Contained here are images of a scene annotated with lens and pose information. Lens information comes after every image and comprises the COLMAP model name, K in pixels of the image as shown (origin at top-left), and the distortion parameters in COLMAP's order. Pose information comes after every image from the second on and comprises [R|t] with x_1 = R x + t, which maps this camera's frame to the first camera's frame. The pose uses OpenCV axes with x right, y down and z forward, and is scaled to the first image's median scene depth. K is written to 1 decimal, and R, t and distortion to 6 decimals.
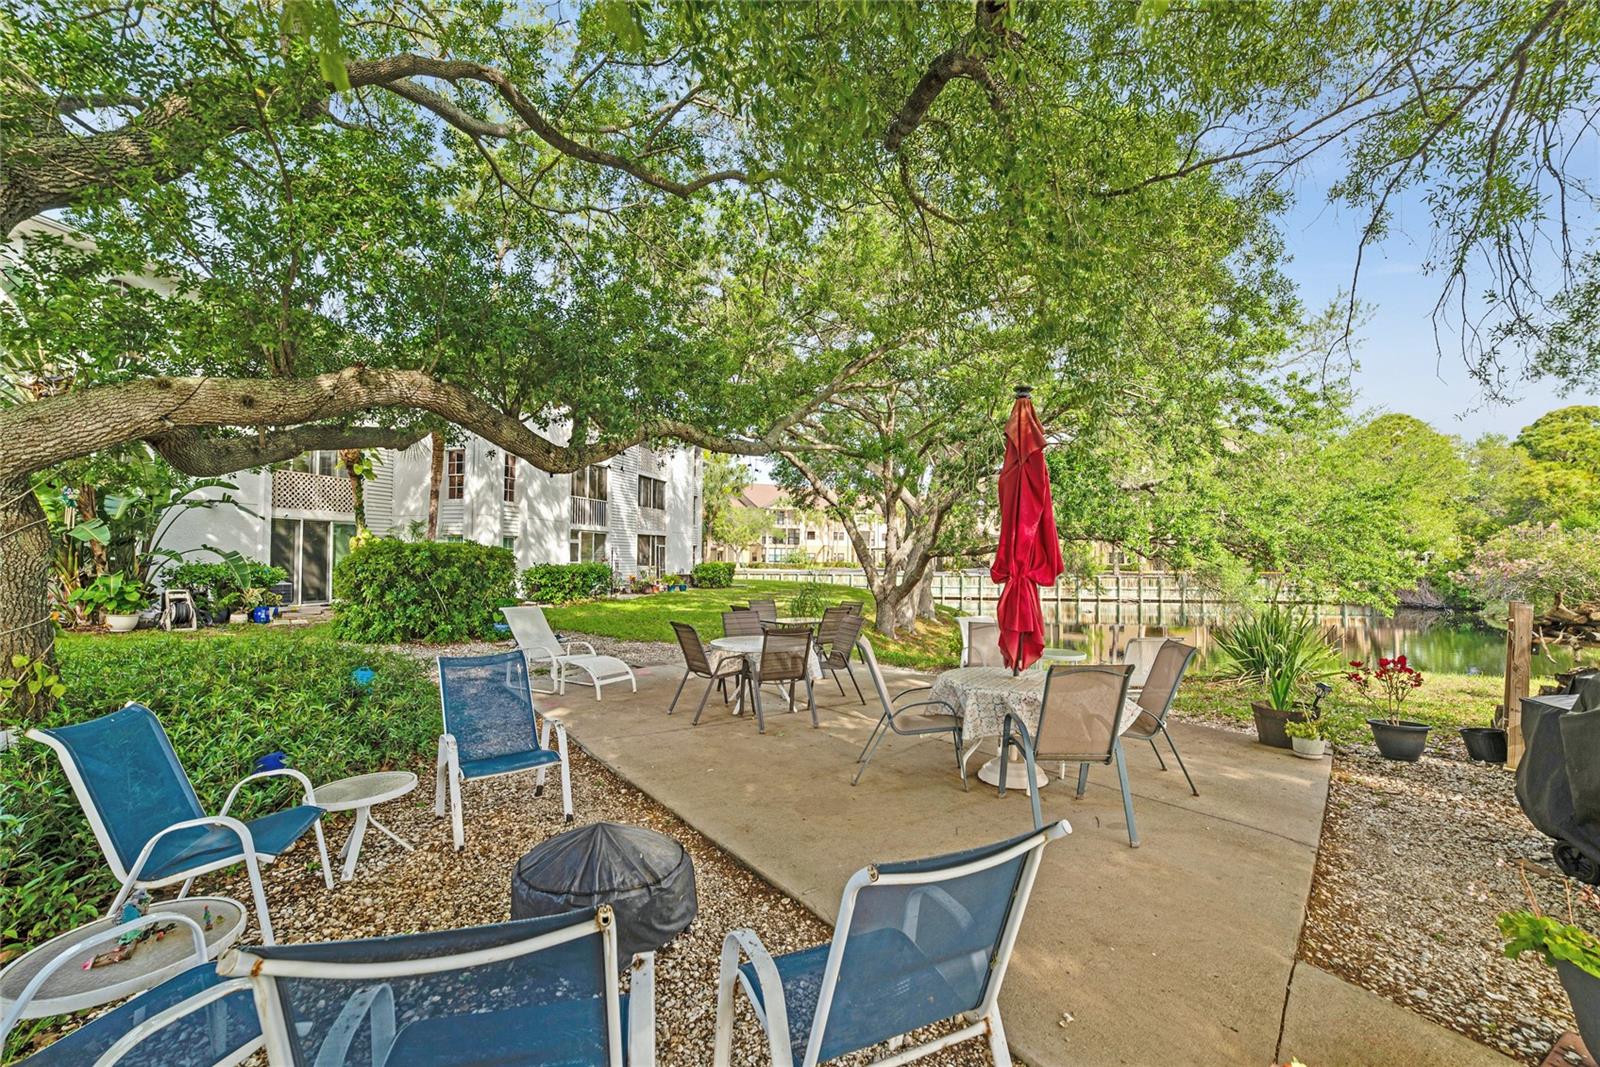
lens RADIAL K [[643.5, 0, 803.1], [0, 643.5, 535.2], [0, 0, 1]] dist [0.000657, 0.000256]
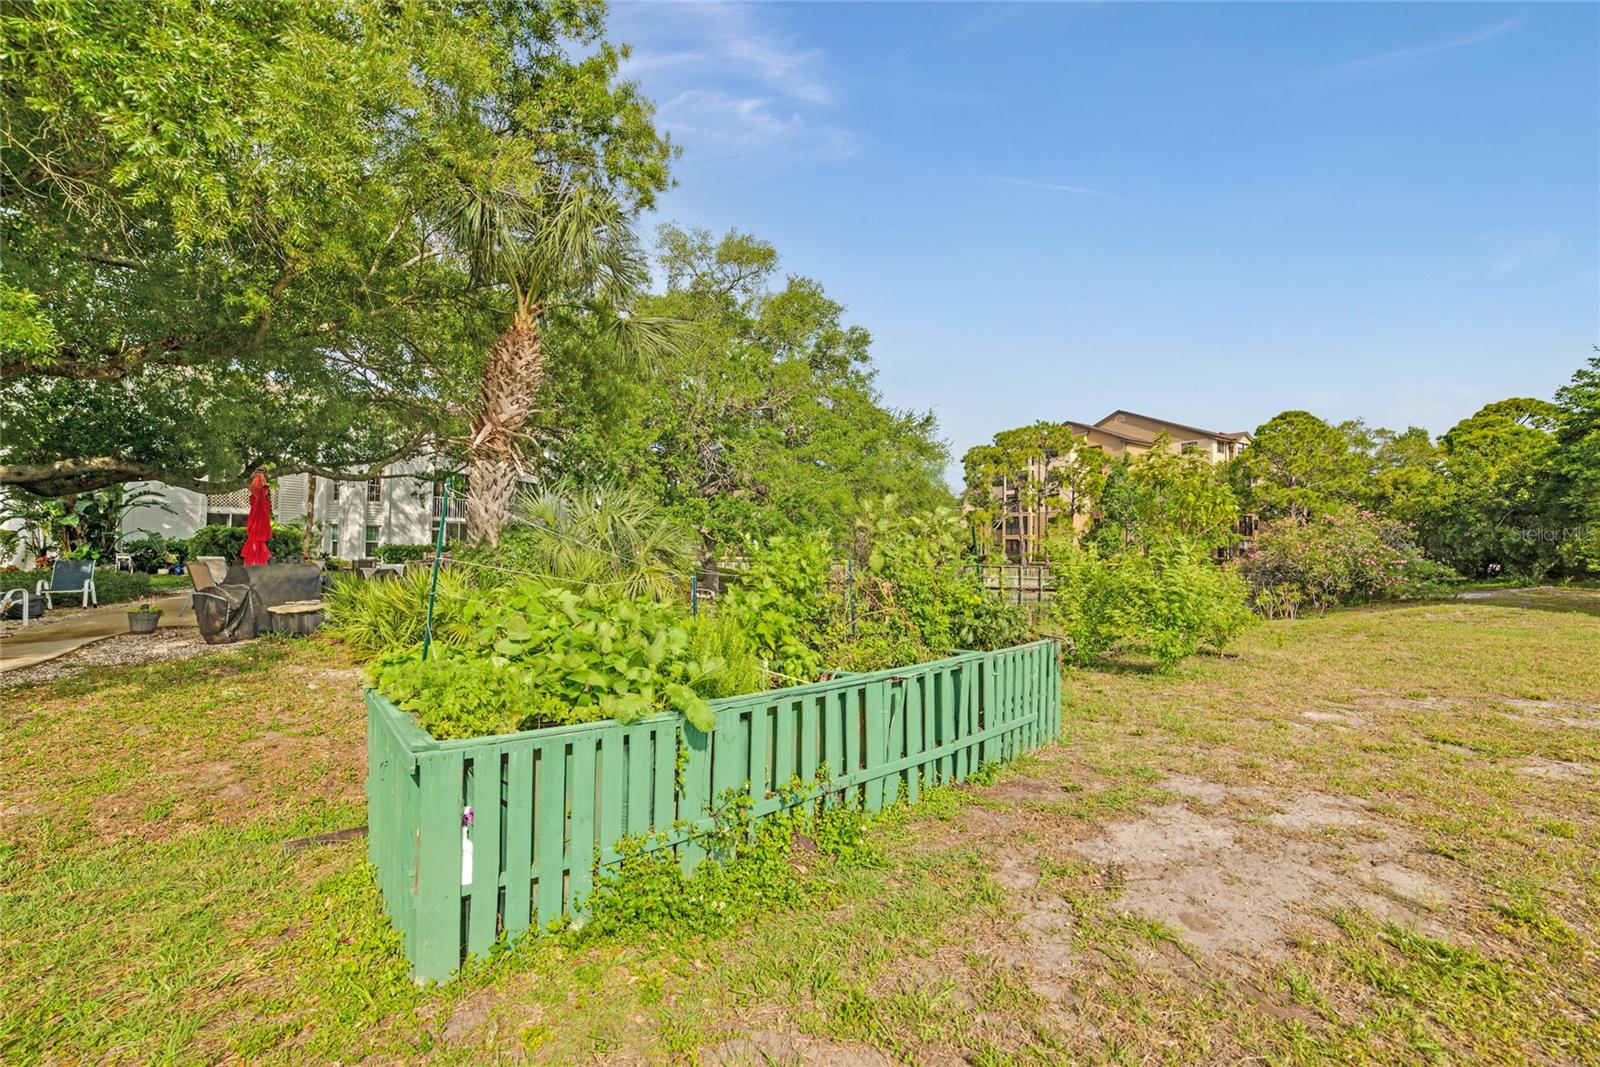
lens RADIAL K [[643.5, 0, 796.5], [0, 643.5, 534.1], [0, 0, 1]] dist [0.000657, 0.000256]
pose [[0.992513, 0.003549, -0.122091, 0.670506], [-0.002794, 0.999976, 0.006354, 0.008284], [0.122110, -0.005965, 0.992499, -0.333406]]
